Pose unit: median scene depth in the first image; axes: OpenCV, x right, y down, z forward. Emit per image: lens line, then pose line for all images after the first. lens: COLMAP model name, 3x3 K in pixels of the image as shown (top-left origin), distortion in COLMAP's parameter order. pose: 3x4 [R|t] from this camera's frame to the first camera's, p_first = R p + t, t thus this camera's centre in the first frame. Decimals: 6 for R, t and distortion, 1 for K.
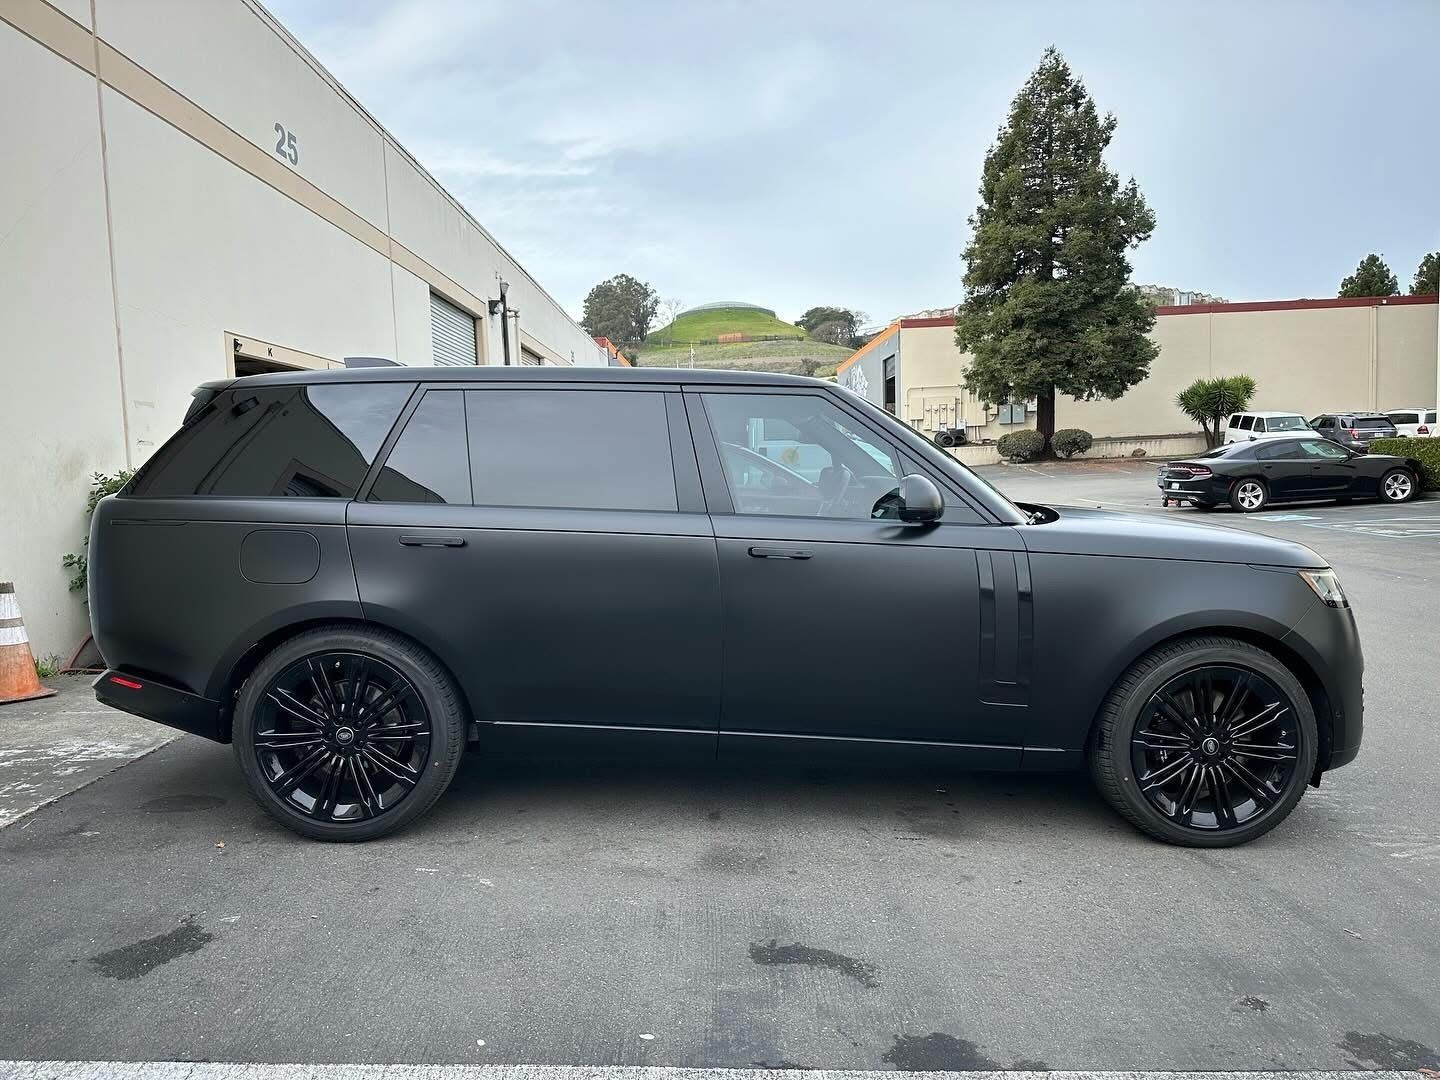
lens RADIAL K [[1031.4, 0, 712.9], [0, 1031.4, 542.0], [0, 0, 1]] dist [0.011827, -0.006561]
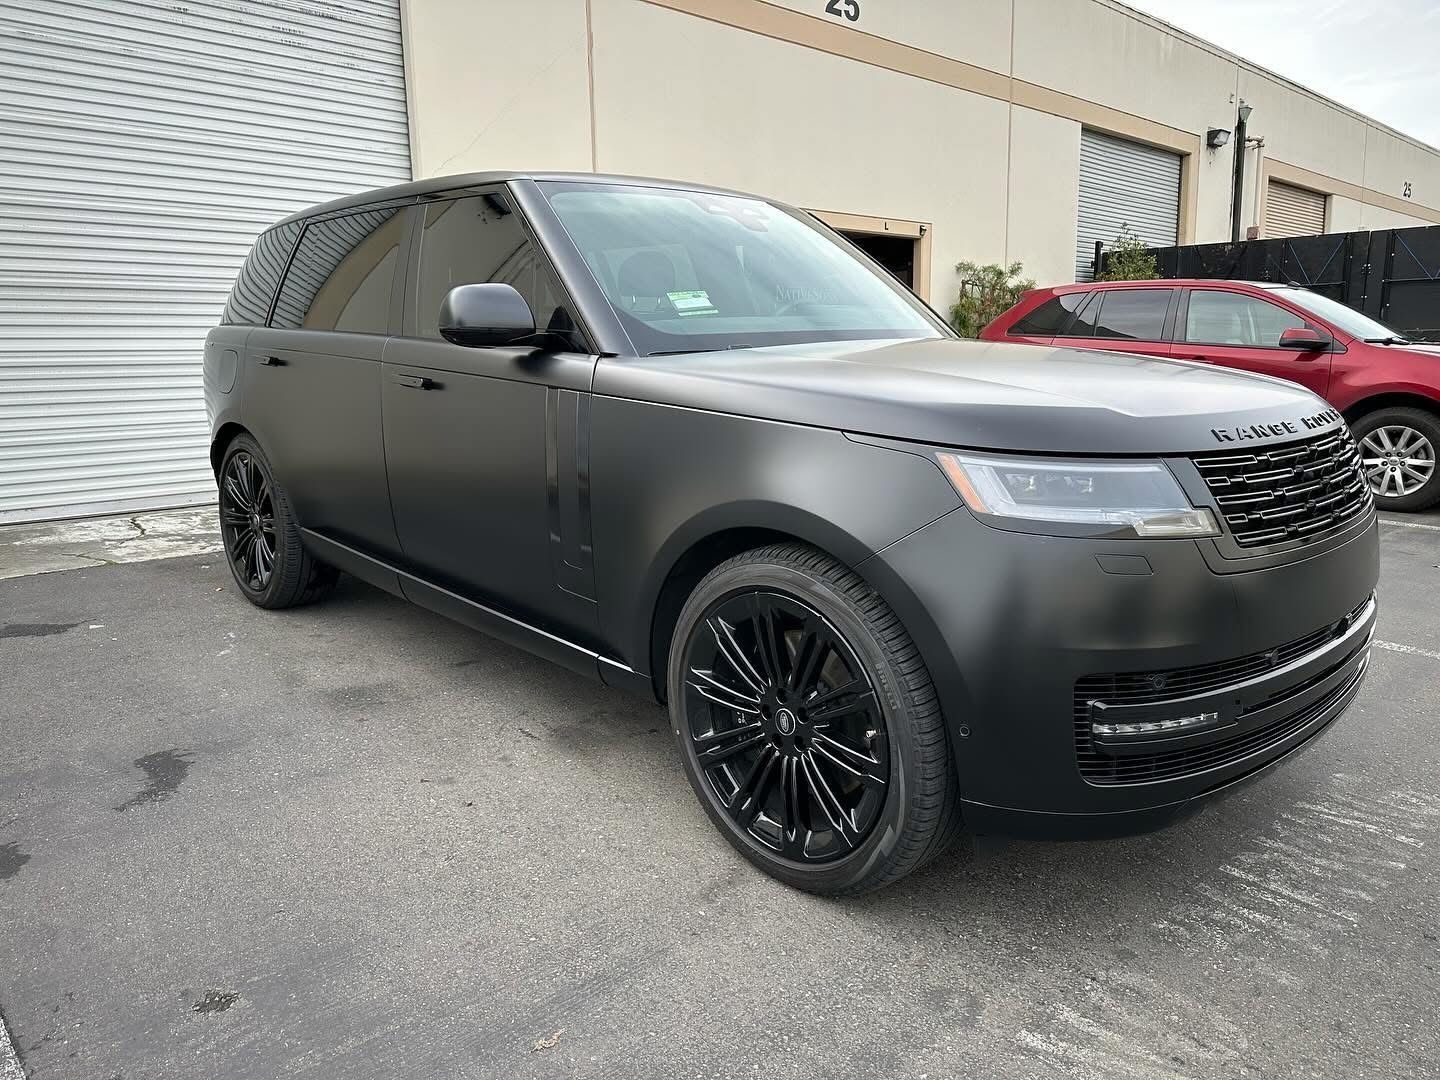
lens RADIAL K [[1031.4, 0, 712.5], [0, 1031.4, 539.6], [0, 0, 1]] dist [0.011827, -0.006561]
pose [[0.665941, 0.139230, -0.732896, 0.315656], [-0.054668, 0.988896, 0.138189, 0.002926], [0.743998, -0.051960, 0.666158, 0.203393]]
